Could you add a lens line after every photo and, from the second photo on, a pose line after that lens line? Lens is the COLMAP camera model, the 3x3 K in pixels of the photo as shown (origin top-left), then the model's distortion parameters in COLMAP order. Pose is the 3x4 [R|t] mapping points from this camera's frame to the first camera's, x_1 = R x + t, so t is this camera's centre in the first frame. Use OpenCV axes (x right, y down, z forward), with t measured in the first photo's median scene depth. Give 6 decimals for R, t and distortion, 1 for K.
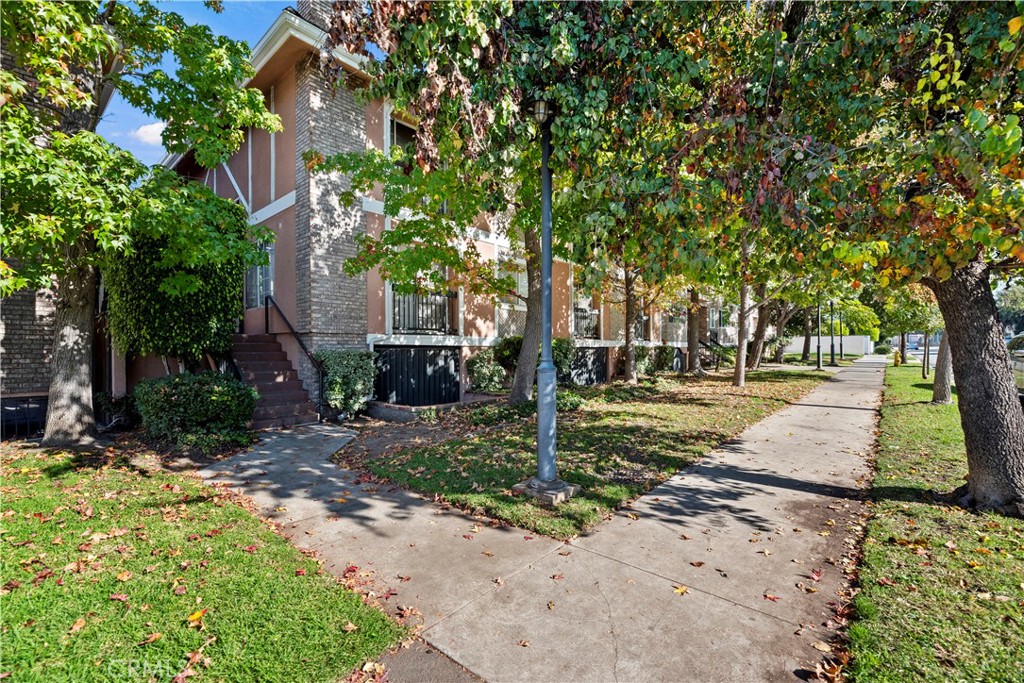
lens RADIAL K [[438.0, 0, 511.0], [0, 438.0, 344.2], [0, 0, 1]] dist [-0.006658, 0.000621]
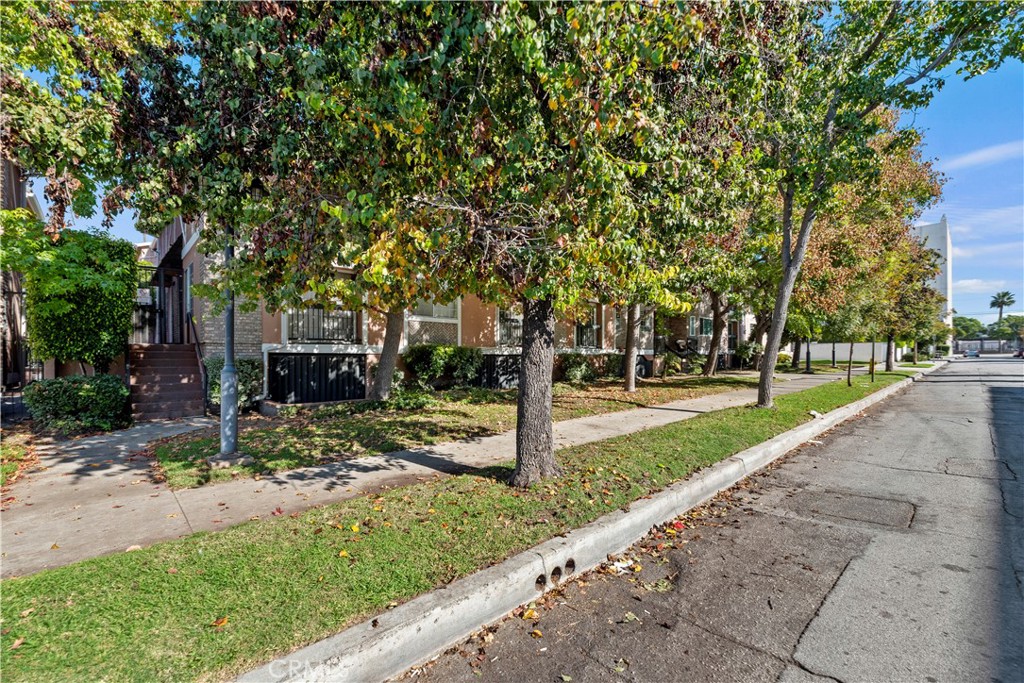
lens RADIAL K [[438.0, 0, 539.1], [0, 438.0, 351.5], [0, 0, 1]] dist [-0.006658, 0.000621]
pose [[0.995434, -0.001562, -0.095444, 0.958729], [0.001490, 0.999999, -0.000824, -0.000102], [0.095445, 0.000678, 0.995434, -0.203007]]
